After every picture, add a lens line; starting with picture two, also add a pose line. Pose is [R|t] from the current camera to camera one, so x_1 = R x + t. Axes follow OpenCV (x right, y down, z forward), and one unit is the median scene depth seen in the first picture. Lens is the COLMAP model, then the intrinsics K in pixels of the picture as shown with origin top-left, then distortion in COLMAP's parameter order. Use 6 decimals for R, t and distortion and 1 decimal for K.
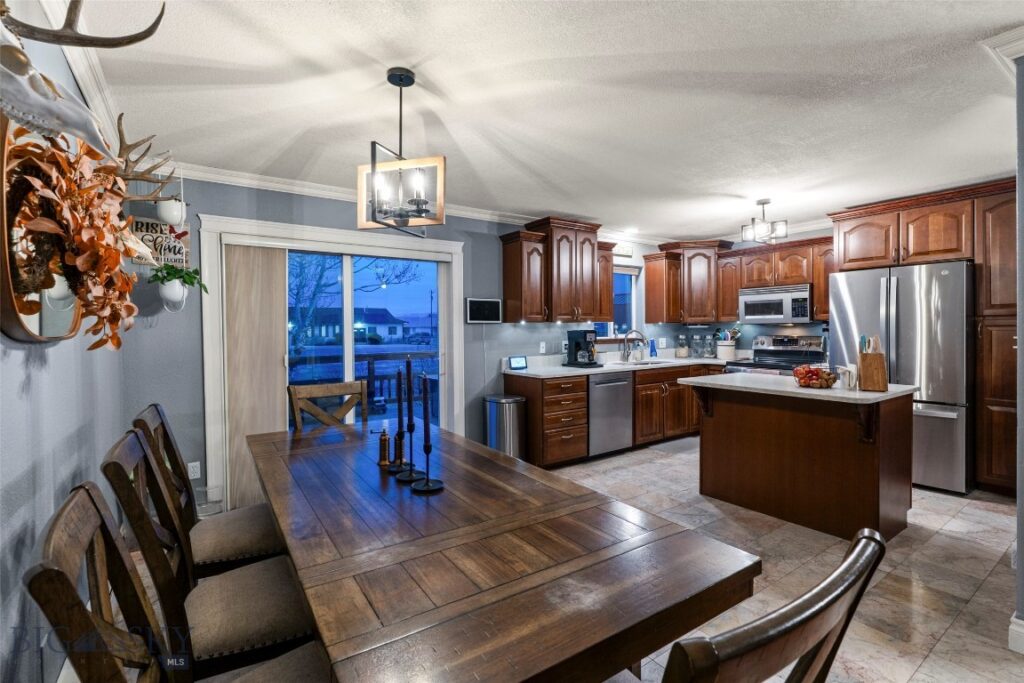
lens RADIAL K [[460.4, 0, 514.8], [0, 460.4, 335.8], [0, 0, 1]] dist [-0.010540, 0.003596]
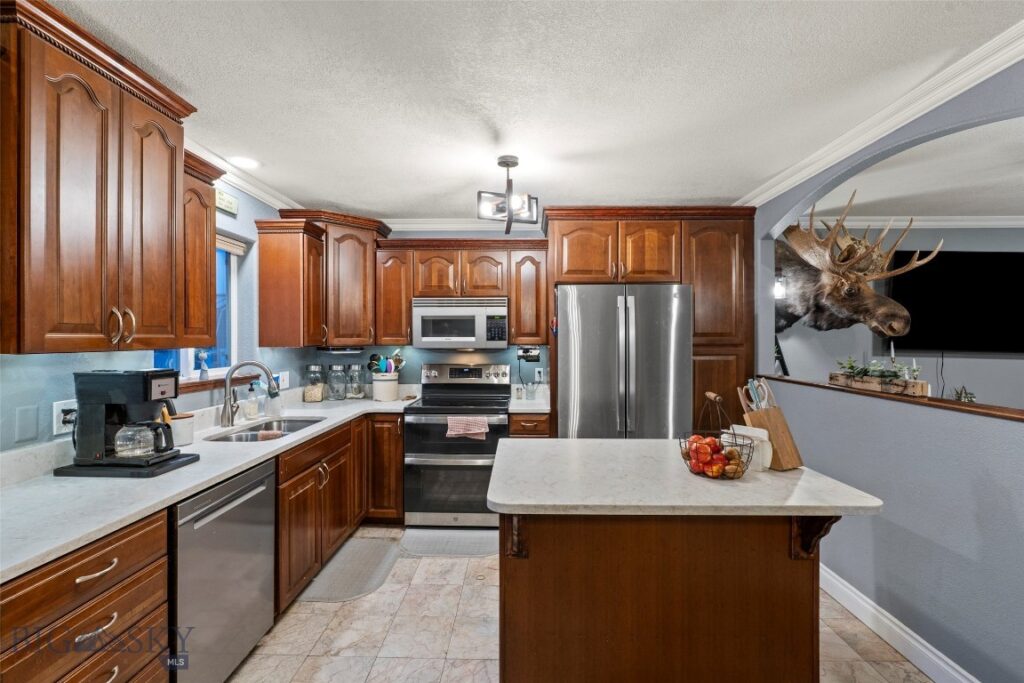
lens RADIAL K [[460.4, 0, 514.3], [0, 460.4, 341.5], [0, 0, 1]] dist [-0.010540, 0.003596]
pose [[0.582878, 0.006965, 0.812530, 0.026423], [0.007330, 0.999878, -0.013829, -0.029246], [-0.812526, 0.014016, 0.582756, 0.549727]]
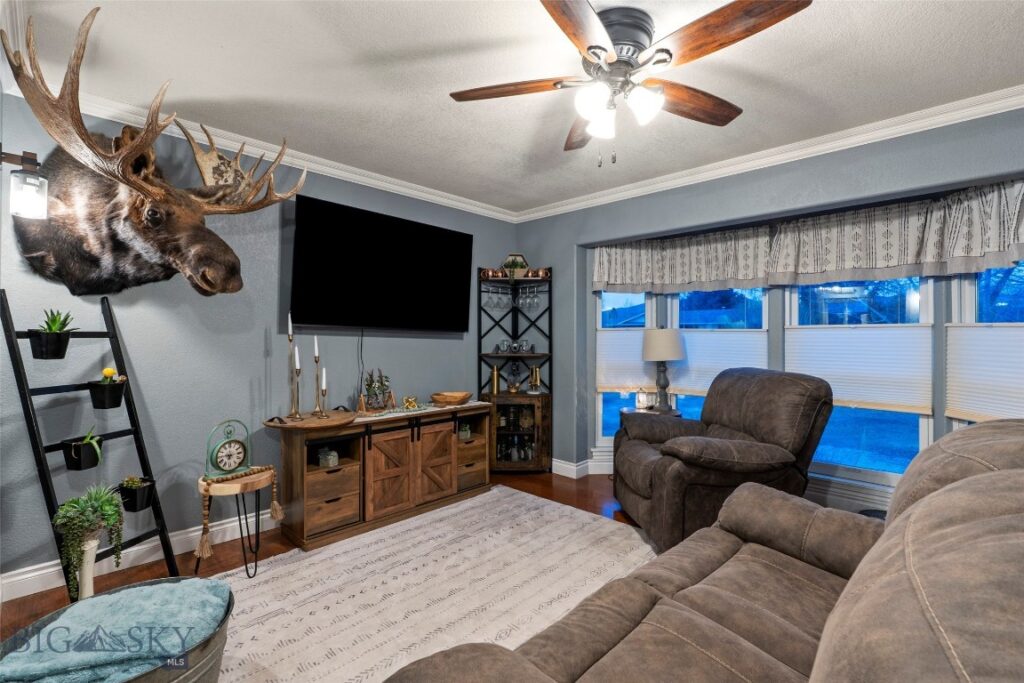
lens RADIAL K [[460.4, 0, 510.6], [0, 460.4, 333.5], [0, 0, 1]] dist [-0.010540, 0.003596]
pose [[-0.194168, 0.016140, 0.980836, 0.413219], [0.013971, 0.999809, -0.013686, 0.003720], [-0.980869, 0.011046, -0.194356, 0.313576]]
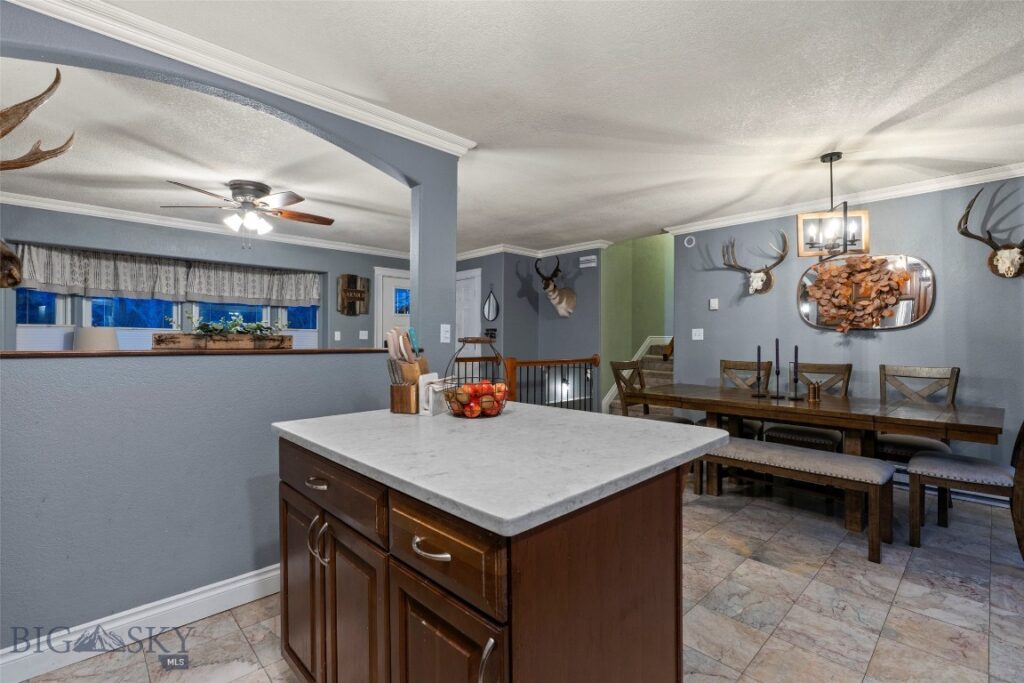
lens RADIAL K [[460.4, 0, 513.8], [0, 460.4, 337.4], [0, 0, 1]] dist [-0.010540, 0.003596]
pose [[-0.985447, 0.007438, -0.169819, 0.461026], [0.005582, 0.999919, 0.011407, 0.004381], [0.169890, 0.010293, -0.985409, 1.020097]]
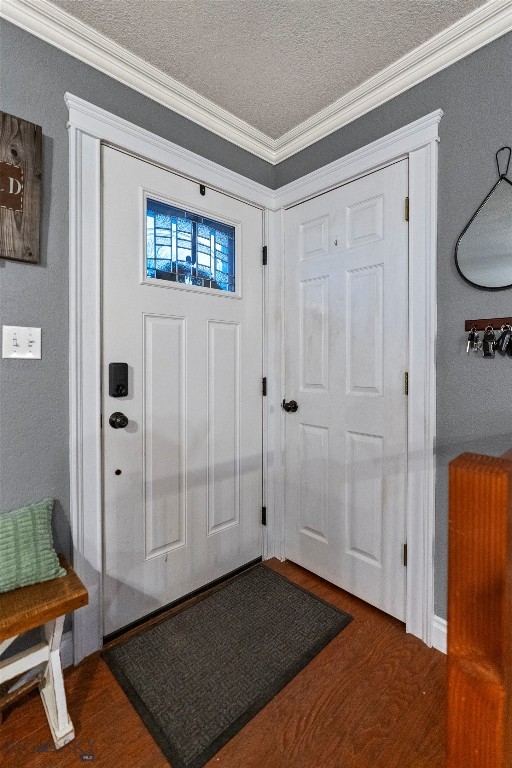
lens RADIAL K [[345.3, 0, 254.3], [0, 345.3, 366.0], [0, 0, 1]] dist [-0.010540, 0.003596]
pose [[-0.988119, 0.011682, -0.153245, 0.529561], [0.007289, 0.999547, 0.029194, 0.021585], [0.153516, 0.027730, -0.987757, -0.089049]]
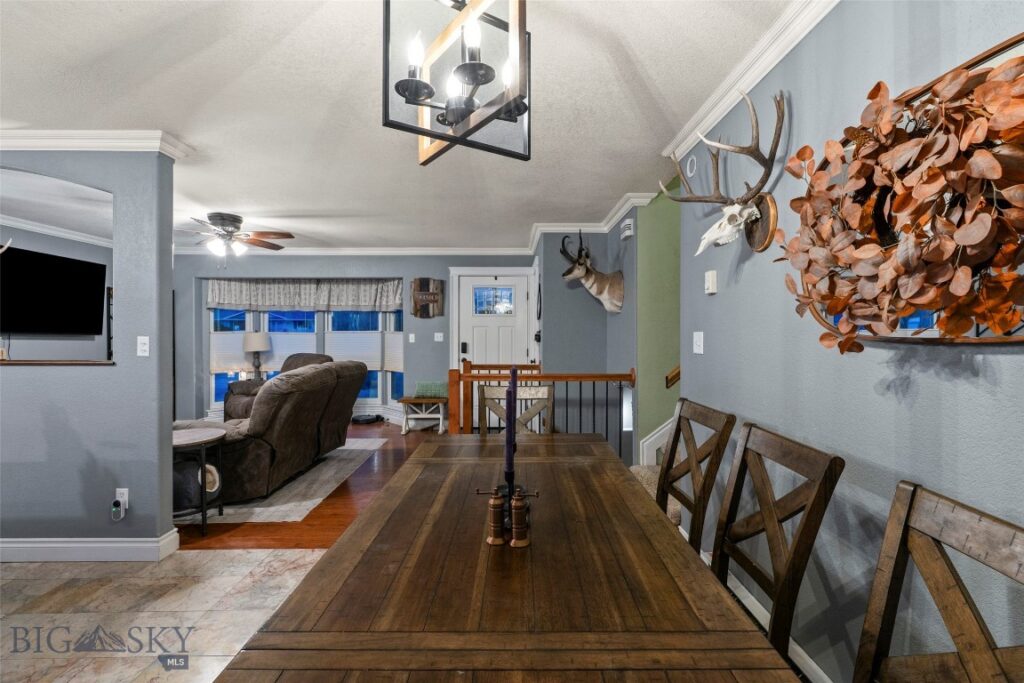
lens RADIAL K [[460.4, 0, 515.0], [0, 460.4, 336.4], [0, 0, 1]] dist [-0.010540, 0.003596]
pose [[-0.837270, 0.006077, 0.546755, -0.253171], [0.016525, 0.999763, 0.014194, -0.007187], [-0.546539, 0.020919, -0.837172, 0.624705]]
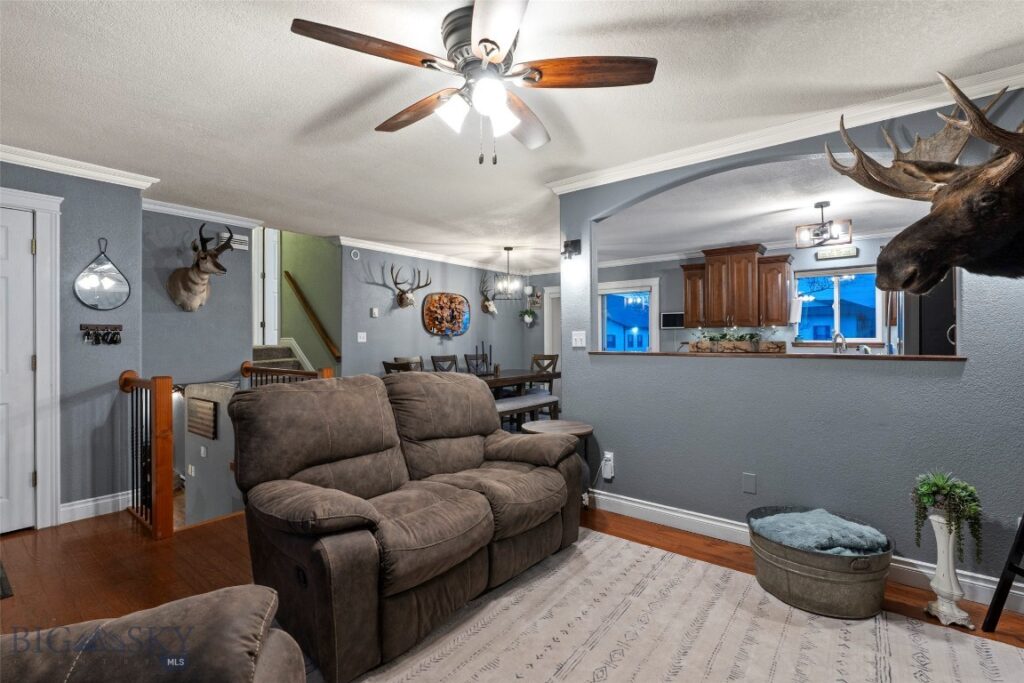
lens RADIAL K [[460.4, 0, 517.7], [0, 460.4, 339.3], [0, 0, 1]] dist [-0.010540, 0.003596]
pose [[0.302236, 0.011903, -0.953159, 1.152423], [-0.014298, 0.999866, 0.007952, 0.001415], [0.953126, 0.011225, 0.302366, 0.067530]]
